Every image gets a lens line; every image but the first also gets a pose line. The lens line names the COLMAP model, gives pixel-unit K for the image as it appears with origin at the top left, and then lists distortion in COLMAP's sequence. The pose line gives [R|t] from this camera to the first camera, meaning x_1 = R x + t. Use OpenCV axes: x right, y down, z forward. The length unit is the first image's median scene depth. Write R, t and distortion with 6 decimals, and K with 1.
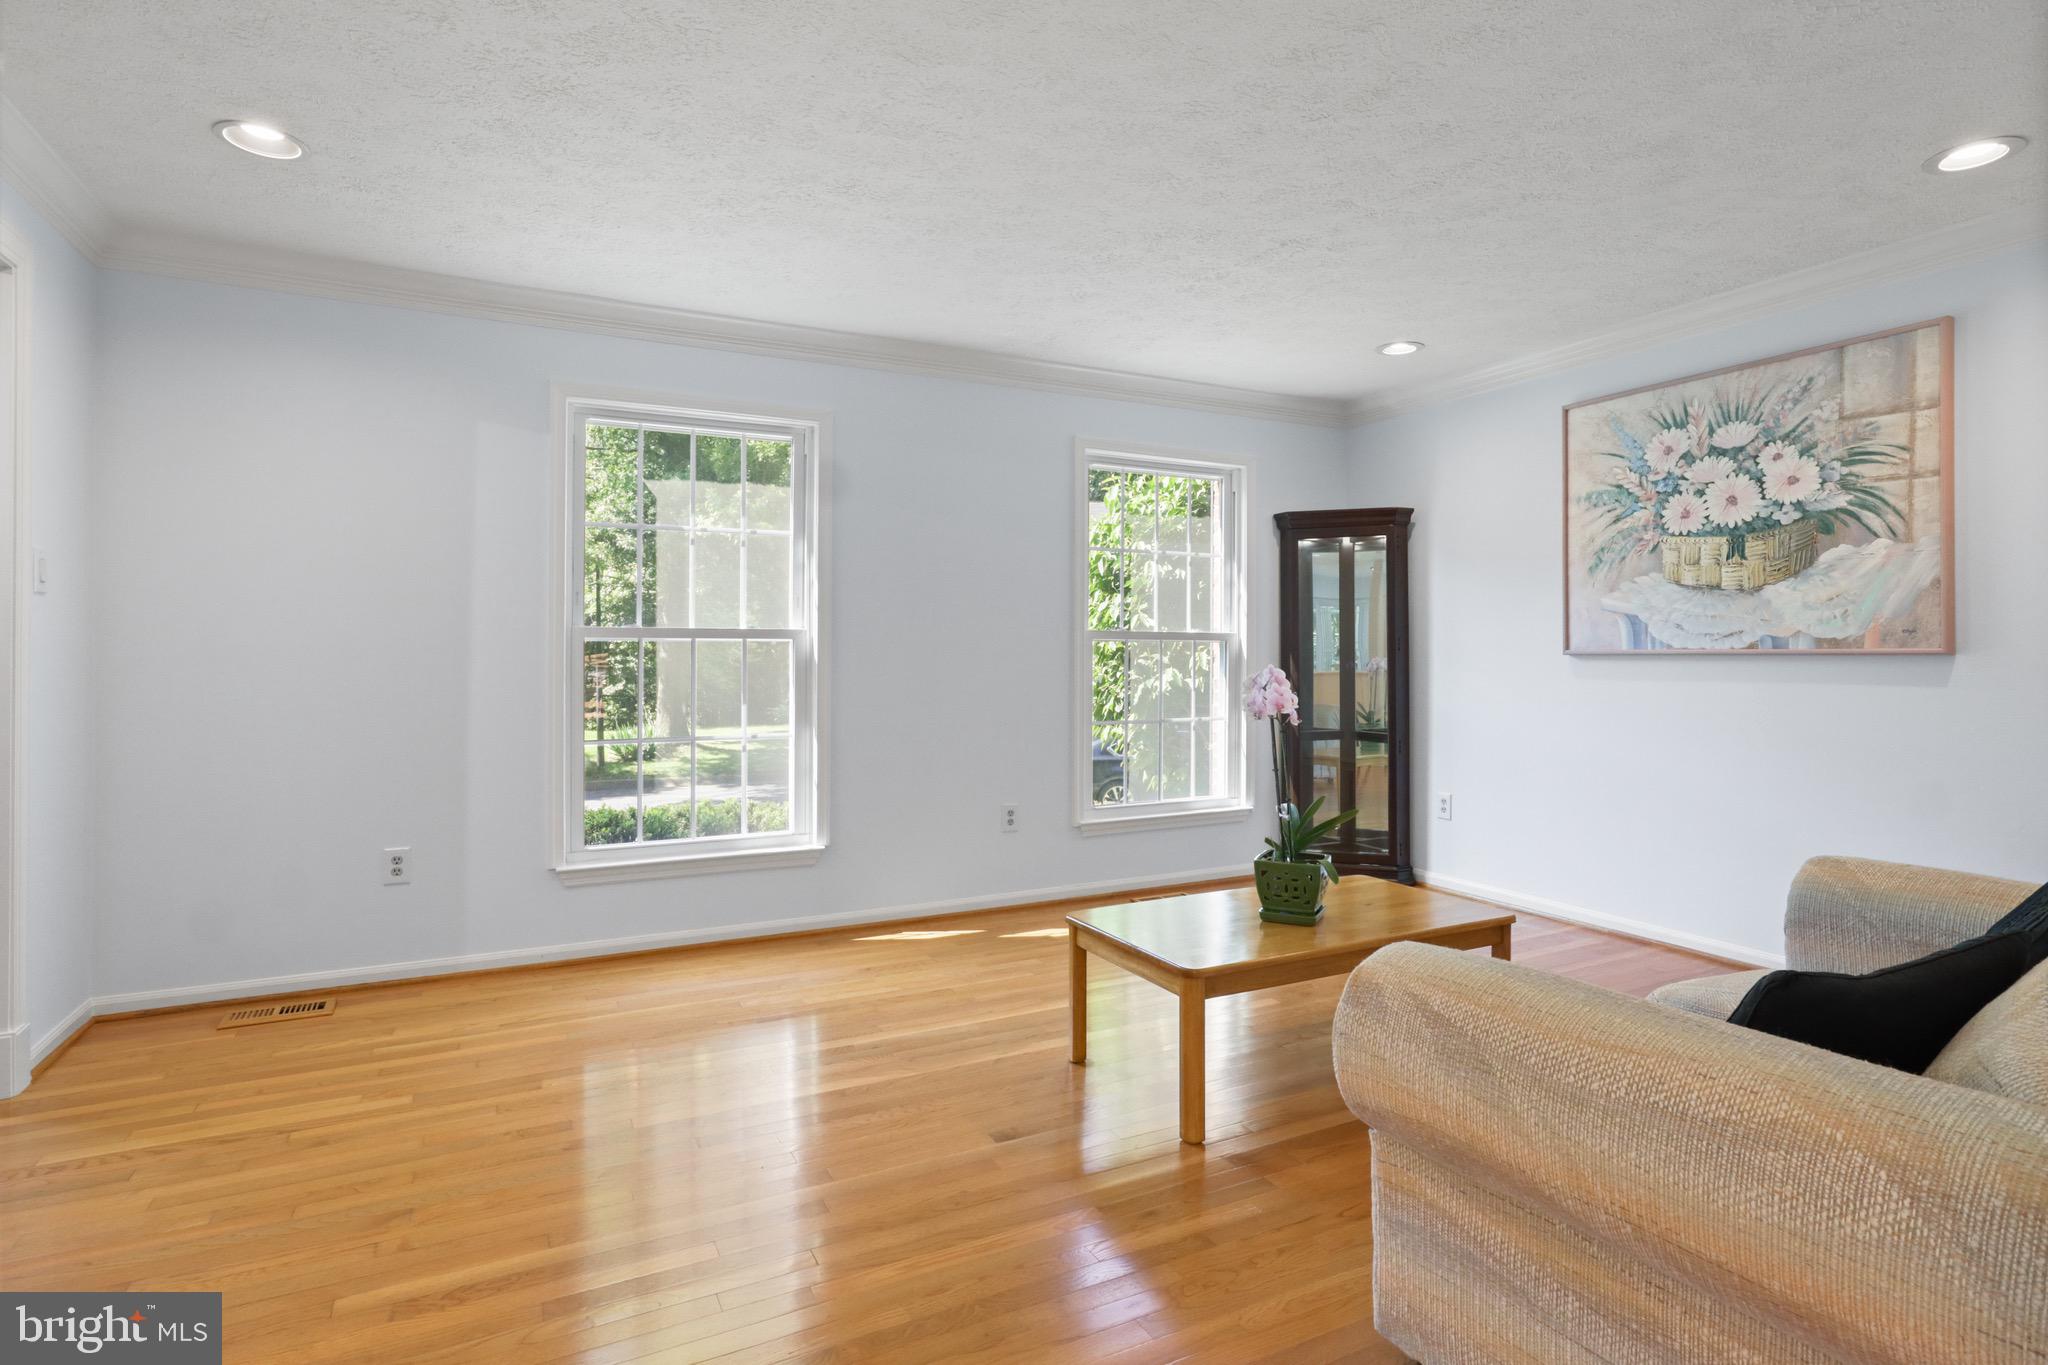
lens RADIAL K [[1035.2, 0, 1007.8], [0, 1035.2, 653.1], [0, 0, 1]] dist [-0.010925, 0.006971]
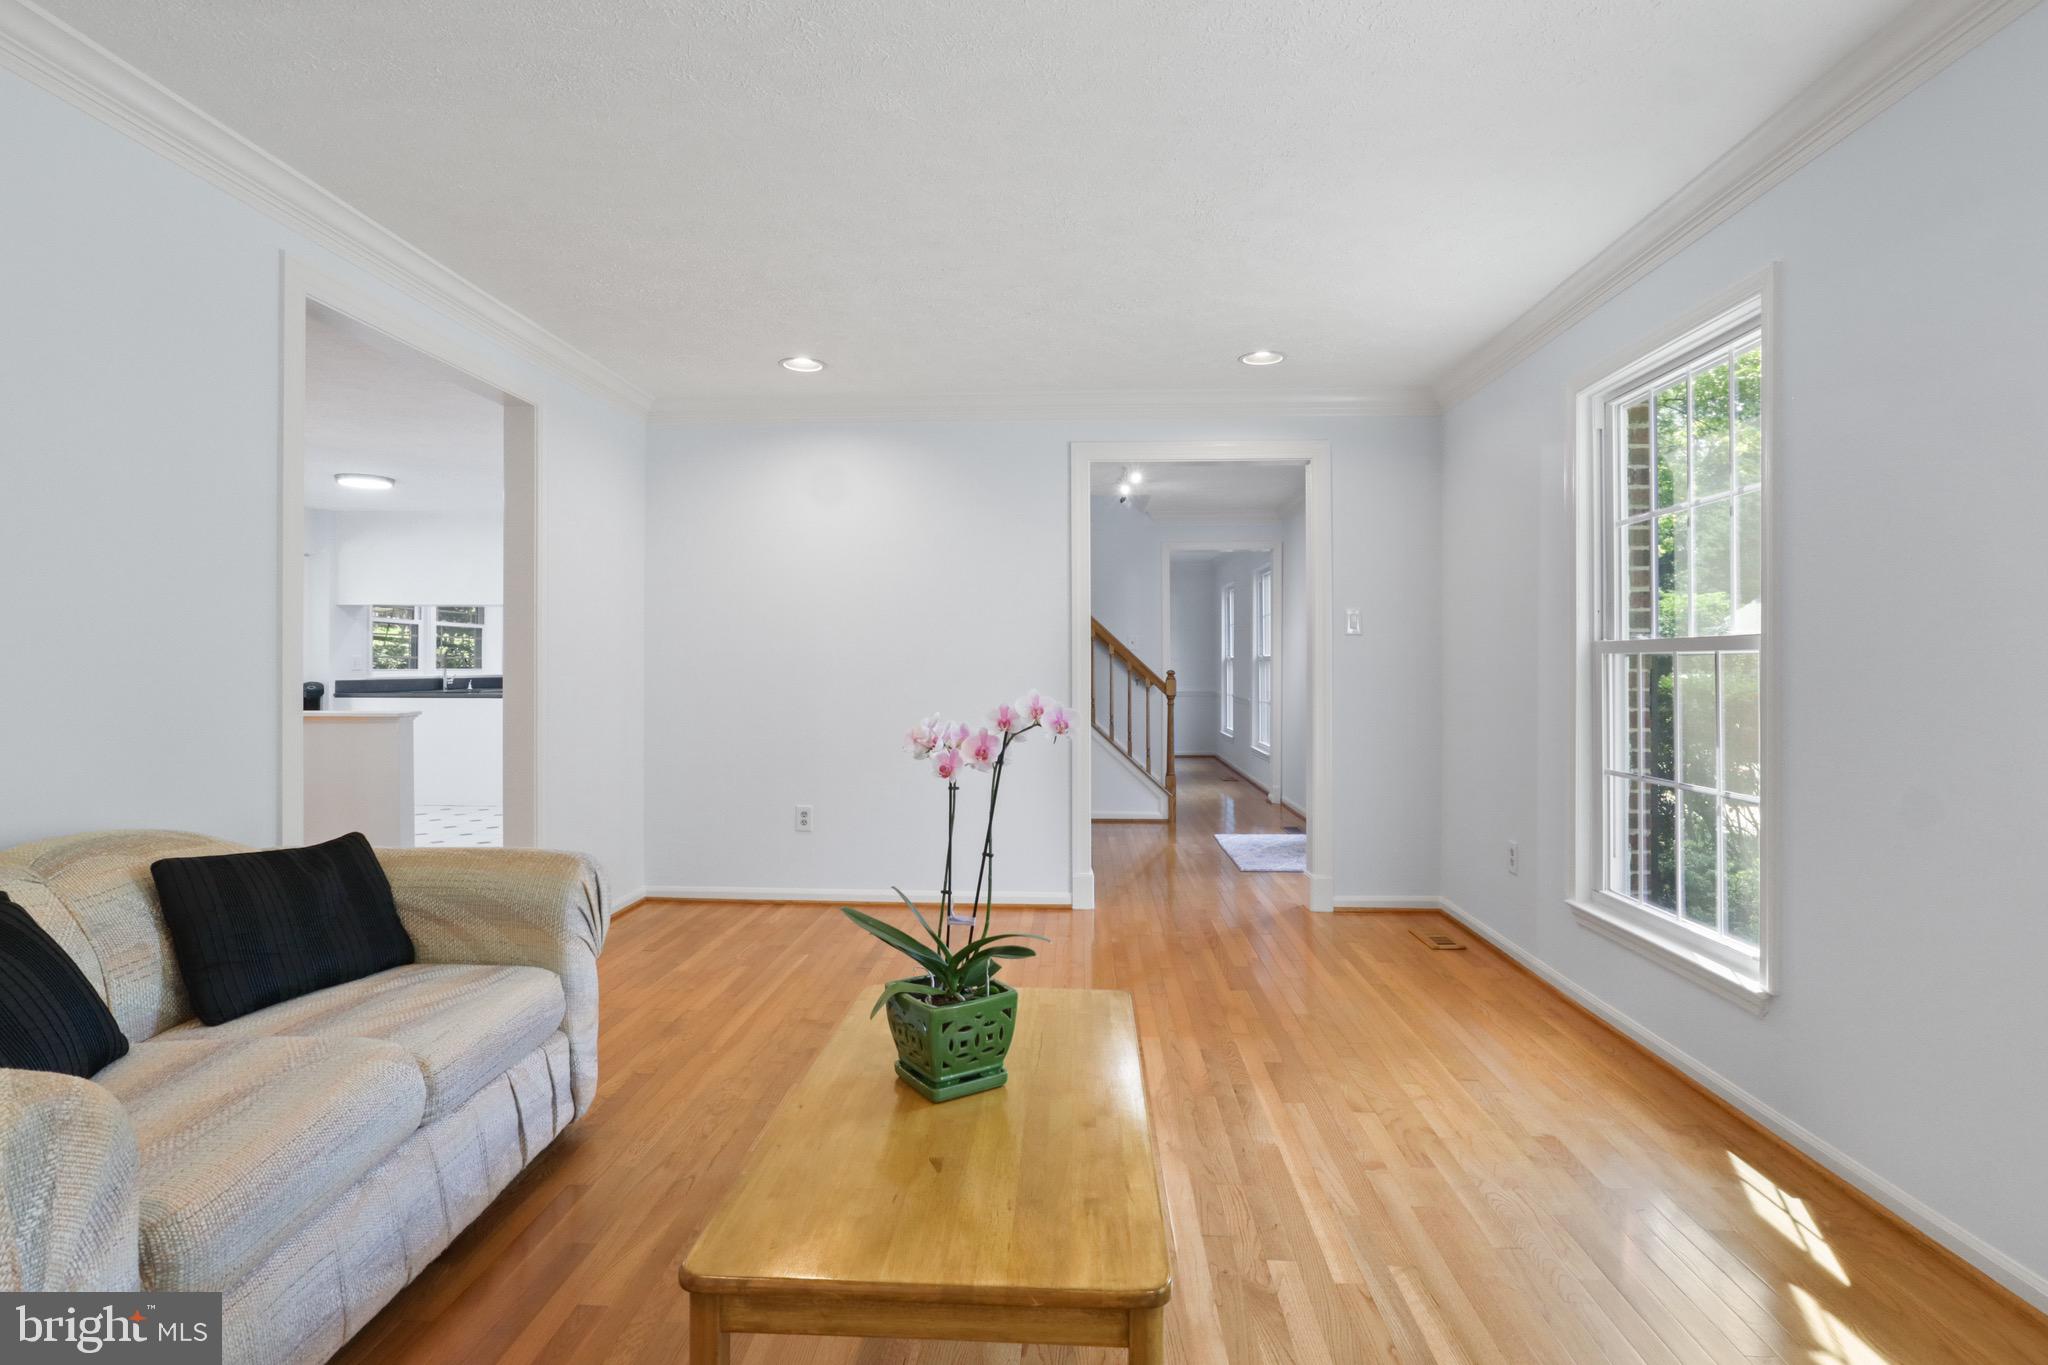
lens RADIAL K [[1035.2, 0, 1021.4], [0, 1035.2, 667.9], [0, 0, 1]] dist [-0.010925, 0.006971]
pose [[-0.501357, -0.000286, -0.865240, 0.621513], [-0.004112, 0.999989, 0.002052, -0.002579], [0.865231, 0.004587, -0.501353, 1.032097]]
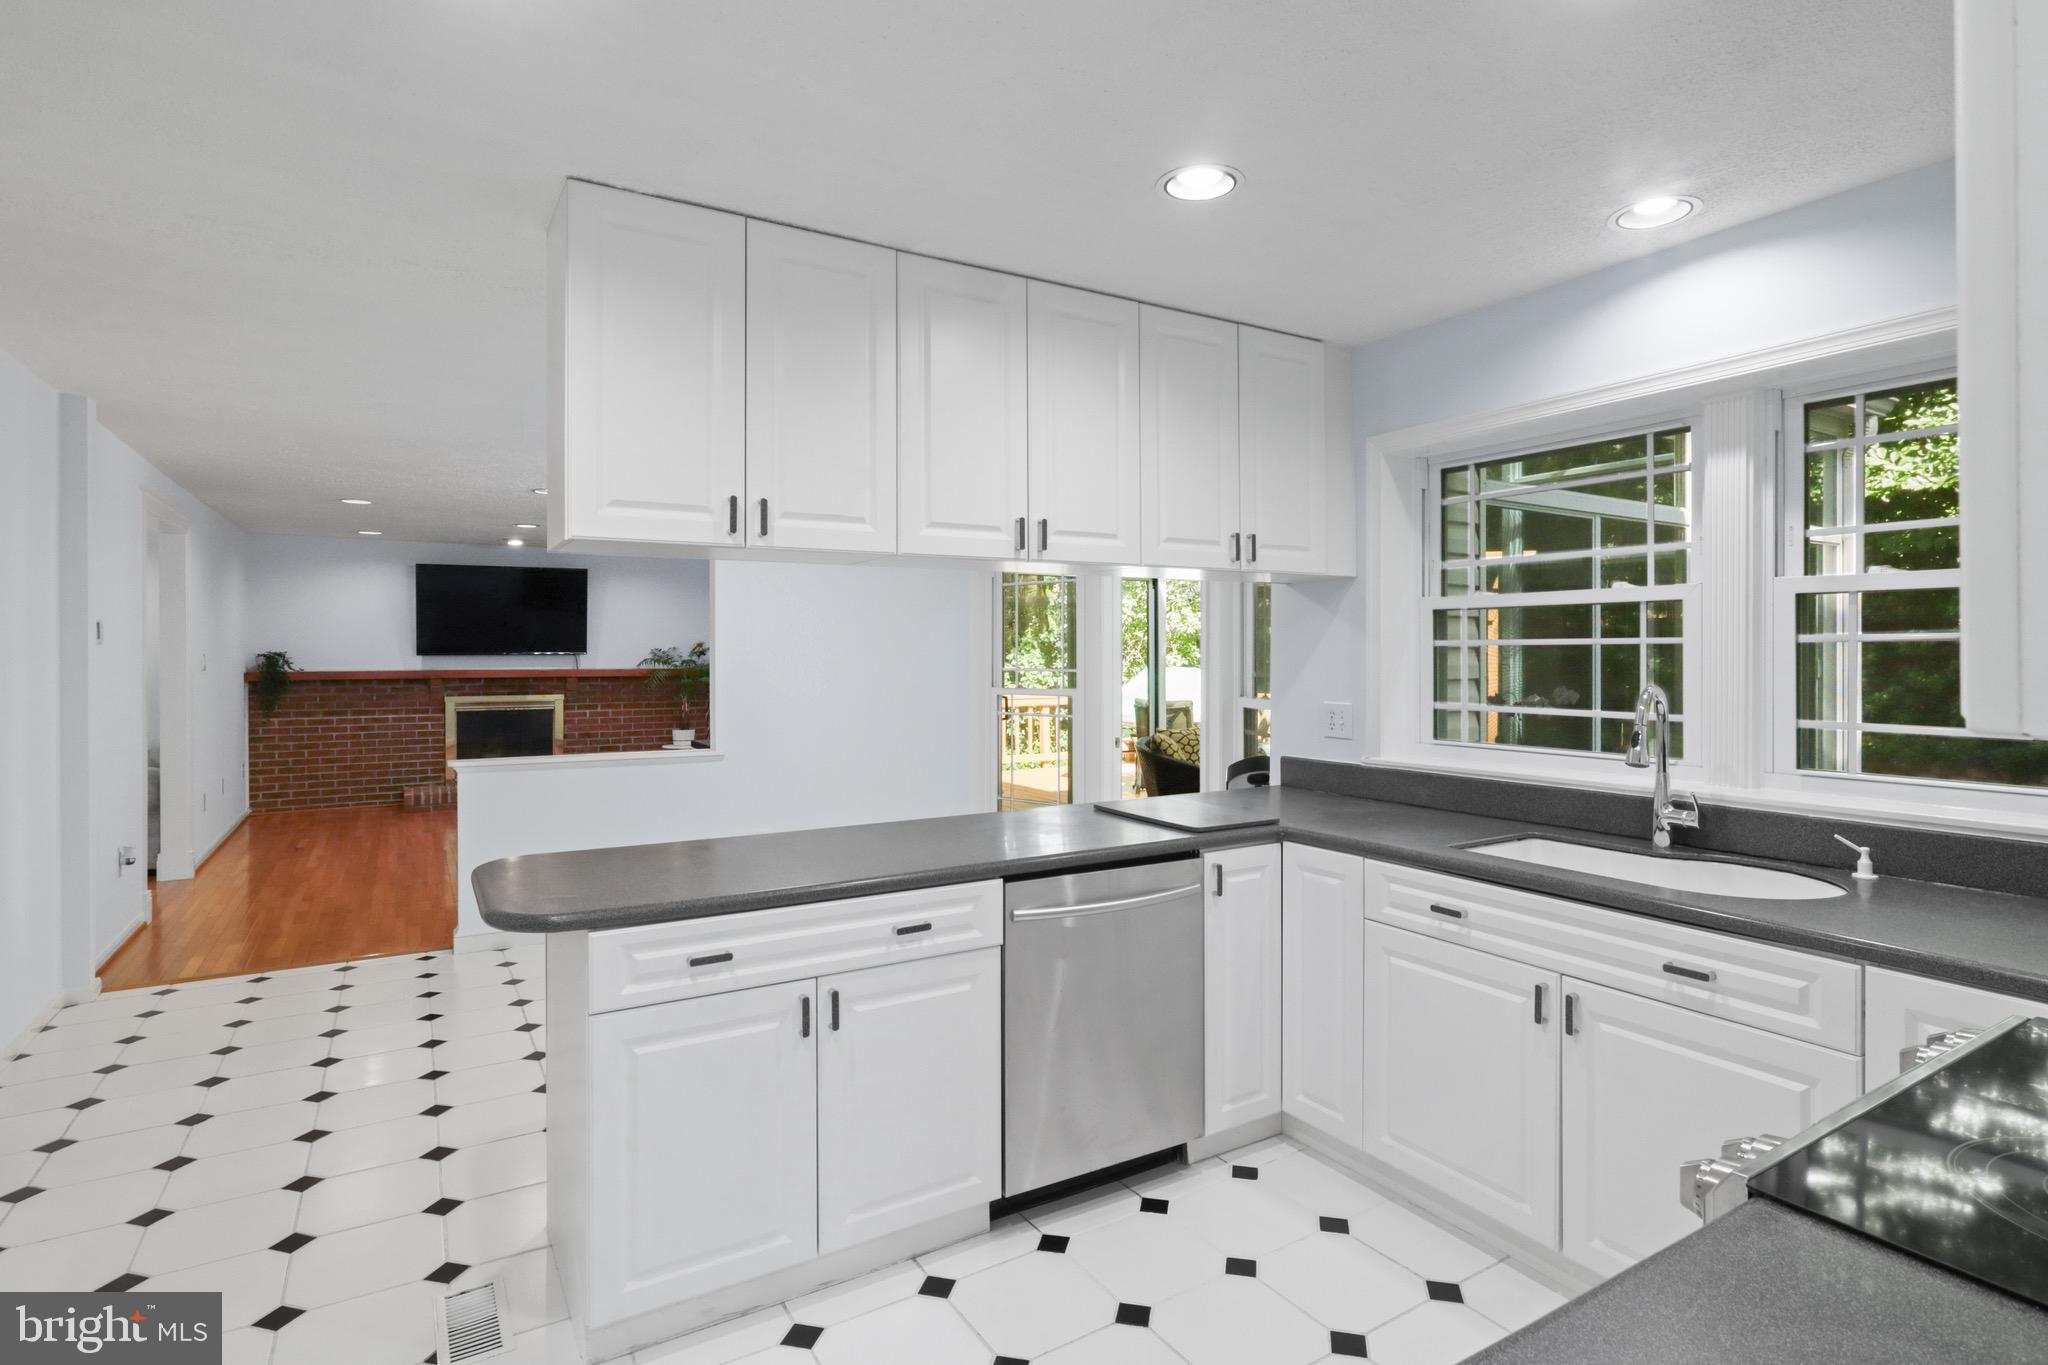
lens RADIAL K [[1035.2, 0, 1024.0], [0, 1035.2, 656.7], [0, 0, 1]] dist [-0.010925, 0.006971]
pose [[-0.072418, -0.005560, 0.997359, -1.560355], [0.005808, 0.999965, 0.005996, -0.067723], [-0.997357, 0.006227, -0.072383, -1.074423]]
